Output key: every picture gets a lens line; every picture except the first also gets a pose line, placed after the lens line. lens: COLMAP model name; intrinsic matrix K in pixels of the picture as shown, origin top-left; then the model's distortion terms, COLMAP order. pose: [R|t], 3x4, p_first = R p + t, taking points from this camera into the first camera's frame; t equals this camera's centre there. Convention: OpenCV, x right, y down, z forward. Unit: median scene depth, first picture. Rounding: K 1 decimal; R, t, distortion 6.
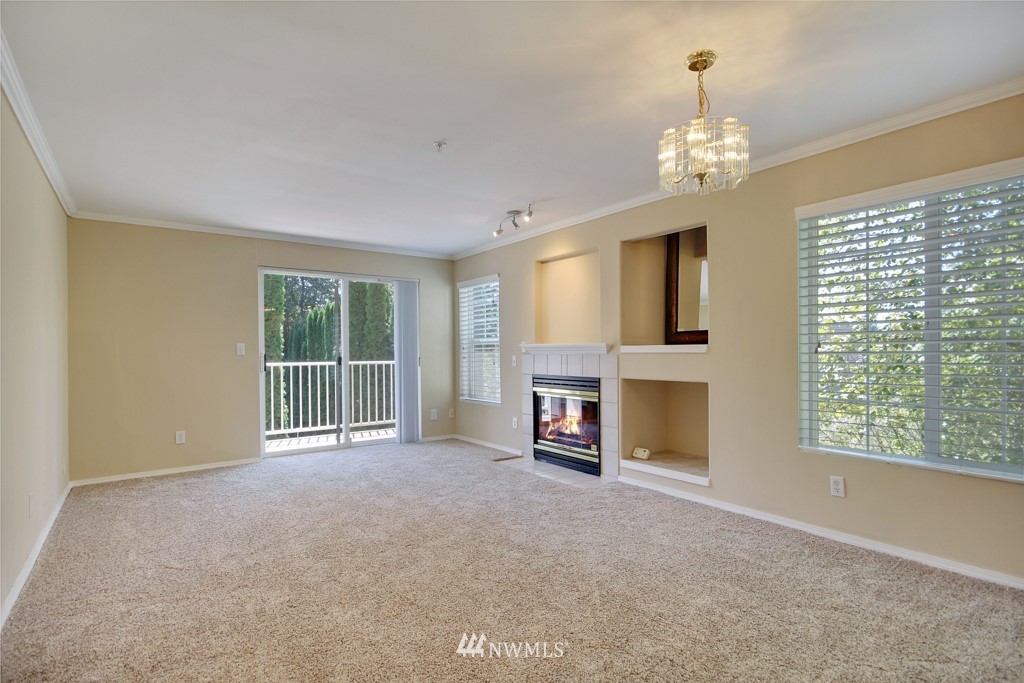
lens RADIAL K [[505.1, 0, 510.6], [0, 505.1, 354.3], [0, 0, 1]] dist [0.002546, 0.000704]
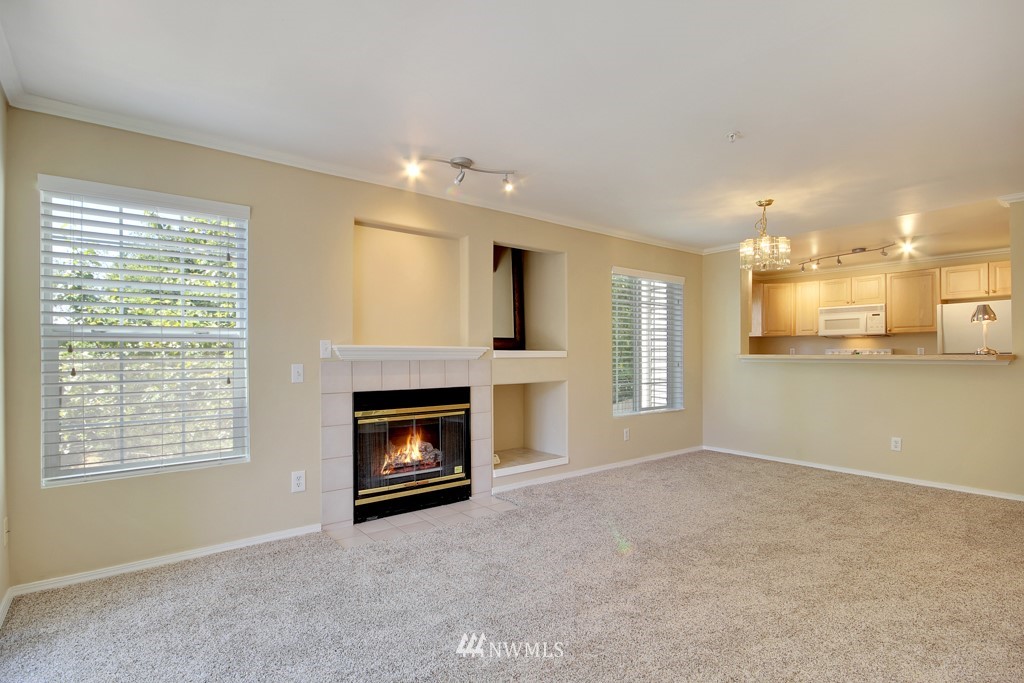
lens RADIAL K [[505.1, 0, 510.6], [0, 505.1, 354.3], [0, 0, 1]] dist [0.002546, 0.000704]
pose [[-0.026347, 0.000490, 0.999653, -0.699494], [0.000690, 1.000000, -0.000472, -0.008984], [-0.999653, 0.000678, -0.026347, 0.948768]]
